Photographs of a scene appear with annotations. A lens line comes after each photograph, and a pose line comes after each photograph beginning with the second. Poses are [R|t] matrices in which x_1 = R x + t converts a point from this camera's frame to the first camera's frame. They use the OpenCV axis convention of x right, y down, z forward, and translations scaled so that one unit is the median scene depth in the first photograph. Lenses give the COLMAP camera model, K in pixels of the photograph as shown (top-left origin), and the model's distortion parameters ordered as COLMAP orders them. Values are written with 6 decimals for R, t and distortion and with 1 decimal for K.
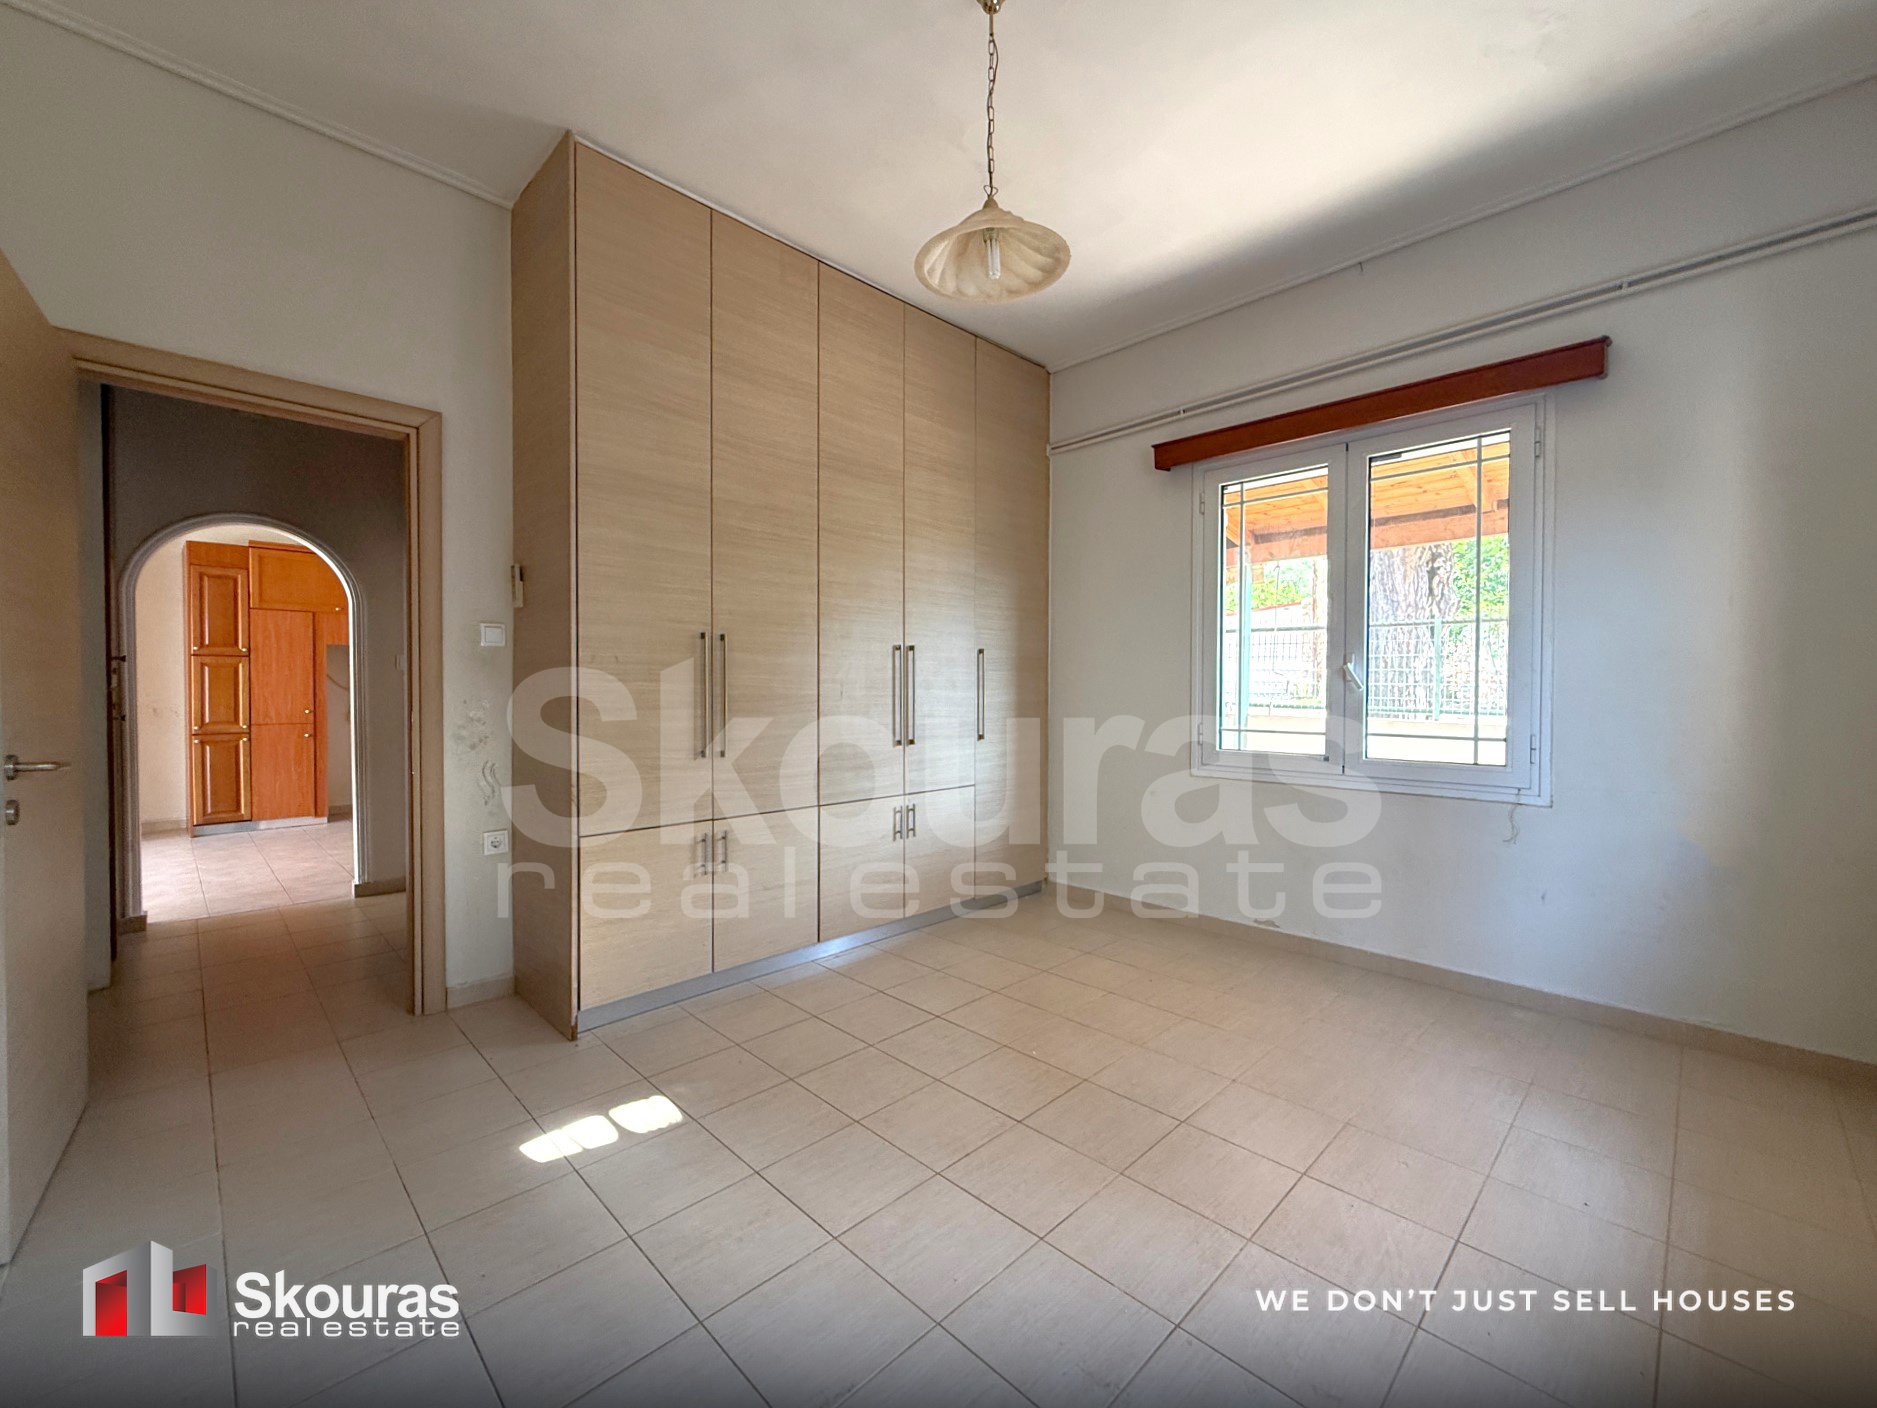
lens RADIAL K [[749.1, 0, 931.8], [0, 749.1, 702.6], [0, 0, 1]] dist [-0.000356, 0.000019]
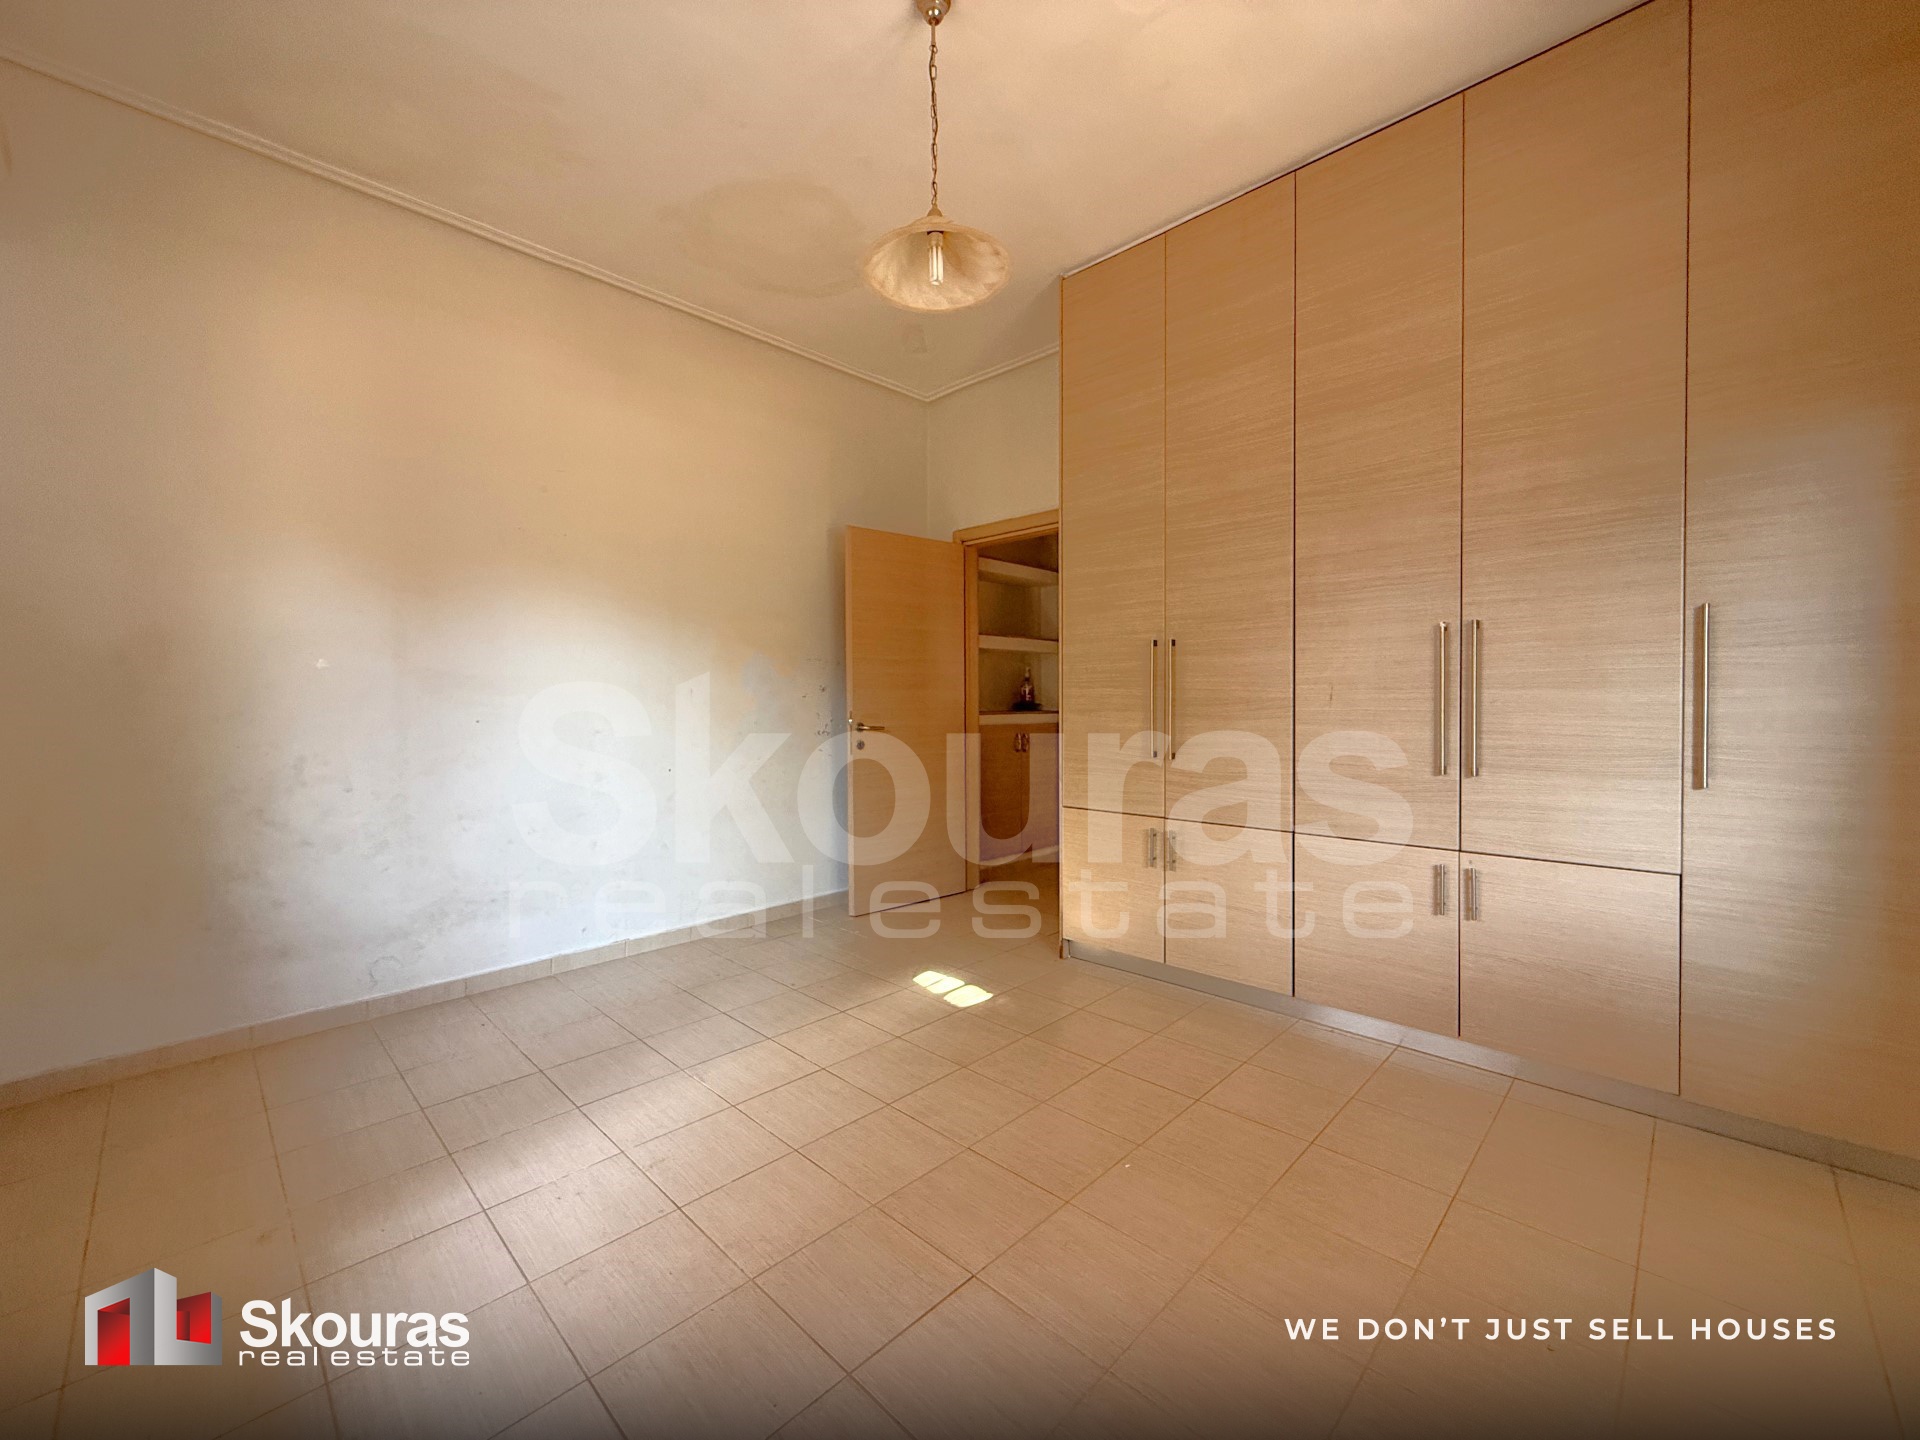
lens RADIAL K [[775.0, 0, 961.9], [0, 775.0, 712.5], [0, 0, 1]] dist [-0.000648, -0.000013]
pose [[0.033404, 0.019189, -0.999258, 0.742134], [-0.006613, 0.999798, 0.018978, -0.009164], [0.999420, 0.005974, 0.033524, 0.649424]]
